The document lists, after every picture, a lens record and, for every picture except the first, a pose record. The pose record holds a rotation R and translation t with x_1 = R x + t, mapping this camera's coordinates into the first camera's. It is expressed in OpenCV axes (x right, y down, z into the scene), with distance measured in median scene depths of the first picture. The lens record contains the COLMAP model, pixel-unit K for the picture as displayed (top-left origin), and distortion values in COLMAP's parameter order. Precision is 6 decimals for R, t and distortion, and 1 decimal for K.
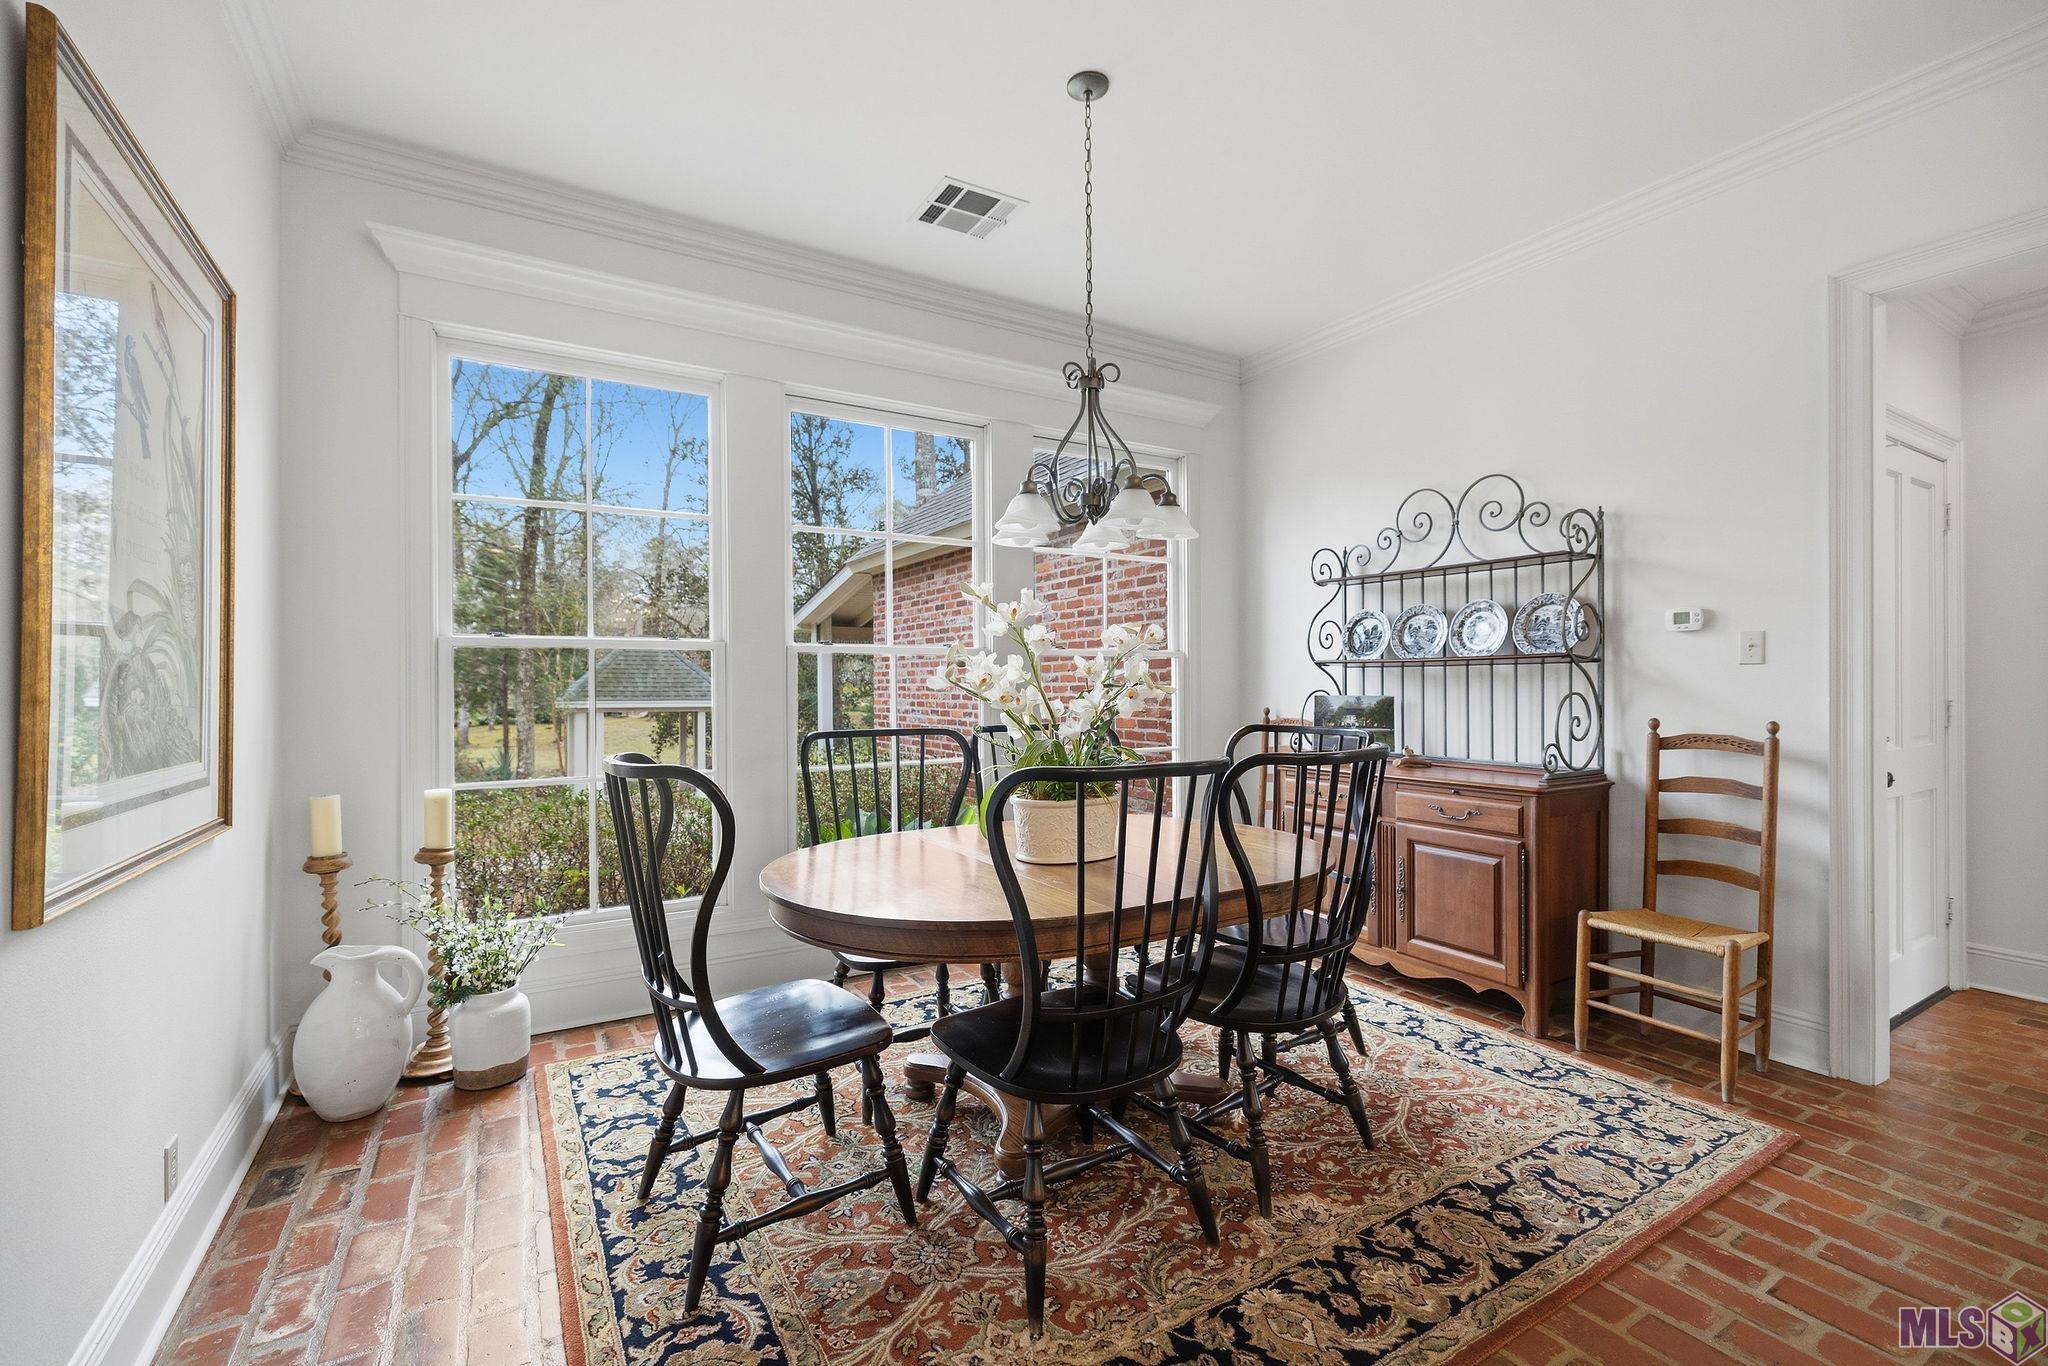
lens RADIAL K [[873.3, 0, 999.3], [0, 873.3, 677.4], [0, 0, 1]] dist [-0.001599, -0.000330]
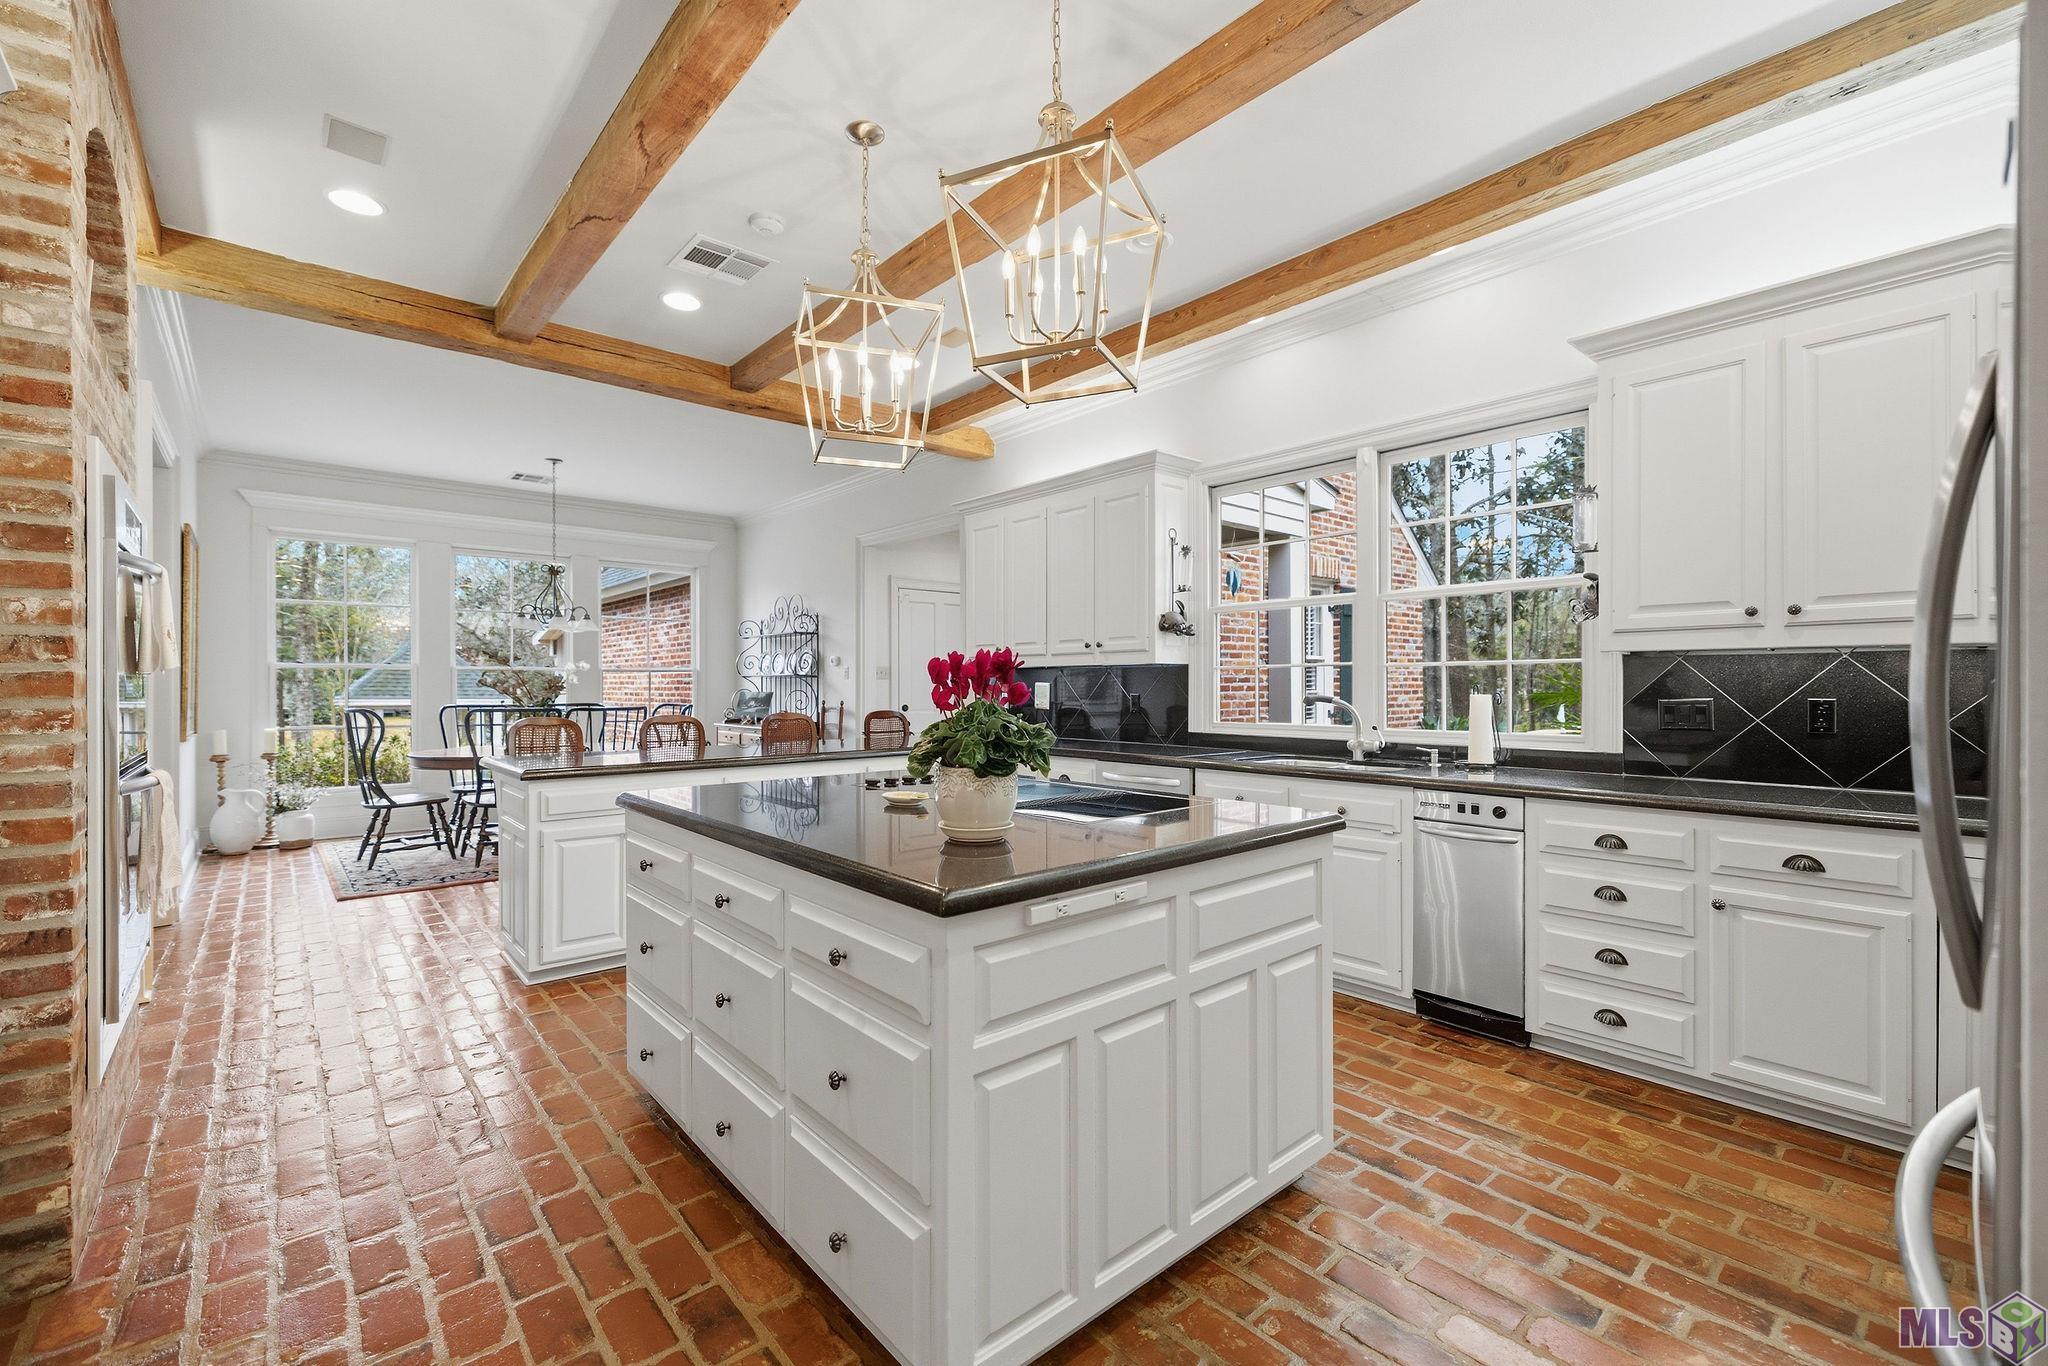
lens RADIAL K [[862.3, 0, 1024.1], [0, 862.3, 685.7], [0, 0, 1]] dist [0.000543, 0.000131]
pose [[0.979687, 0.002806, 0.200511, 0.929417], [-0.004577, 0.999954, 0.008370, -0.021615], [-0.200478, -0.009118, 0.979656, -1.773810]]
